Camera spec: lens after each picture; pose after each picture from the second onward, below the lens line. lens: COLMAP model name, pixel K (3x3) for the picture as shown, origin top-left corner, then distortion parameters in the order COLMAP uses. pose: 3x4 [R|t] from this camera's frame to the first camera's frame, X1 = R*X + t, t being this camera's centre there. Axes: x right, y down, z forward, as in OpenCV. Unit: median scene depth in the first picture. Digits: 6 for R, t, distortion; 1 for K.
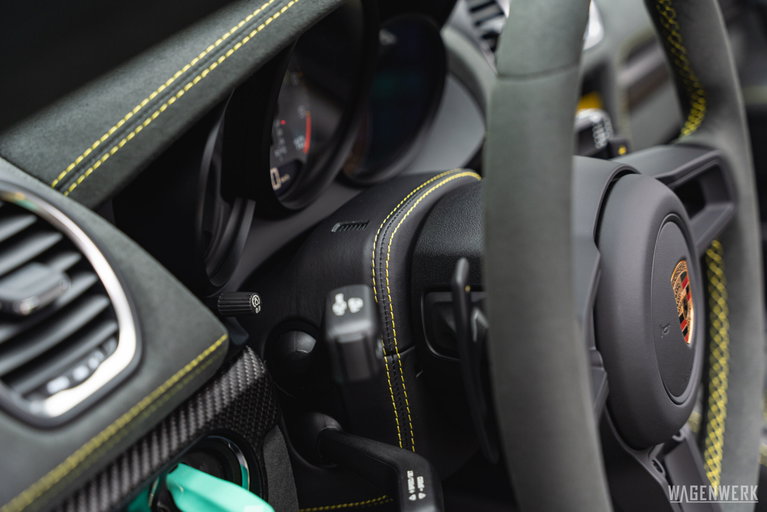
lens RADIAL K [[1187.3, 0, 383.5], [0, 1187.3, 256.0], [0, 0, 1]] dist [-0.009426, -0.003356]
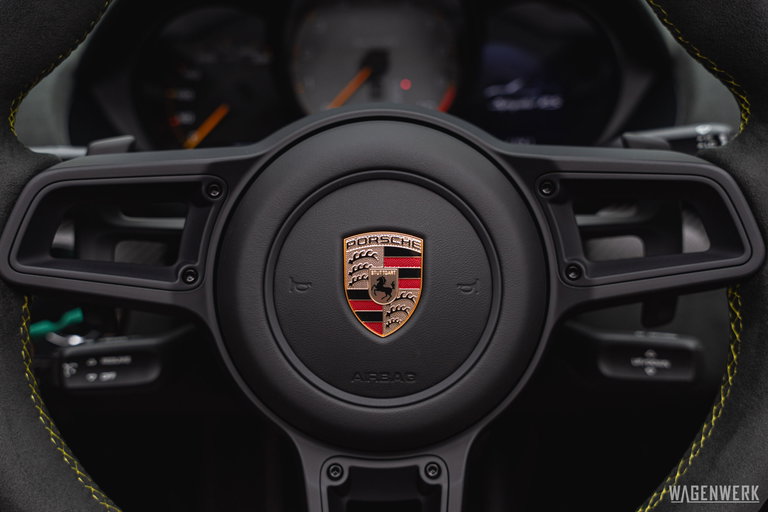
lens RADIAL K [[909.2, 0, 382.8], [0, 909.2, 278.1], [0, 0, 1]] dist [-0.009740, 0.228387]
pose [[0.457791, 0.229260, -0.858992, 0.914705], [-0.304846, 0.948085, 0.090574, -0.021644], [0.835163, 0.220397, 0.503913, 0.817337]]
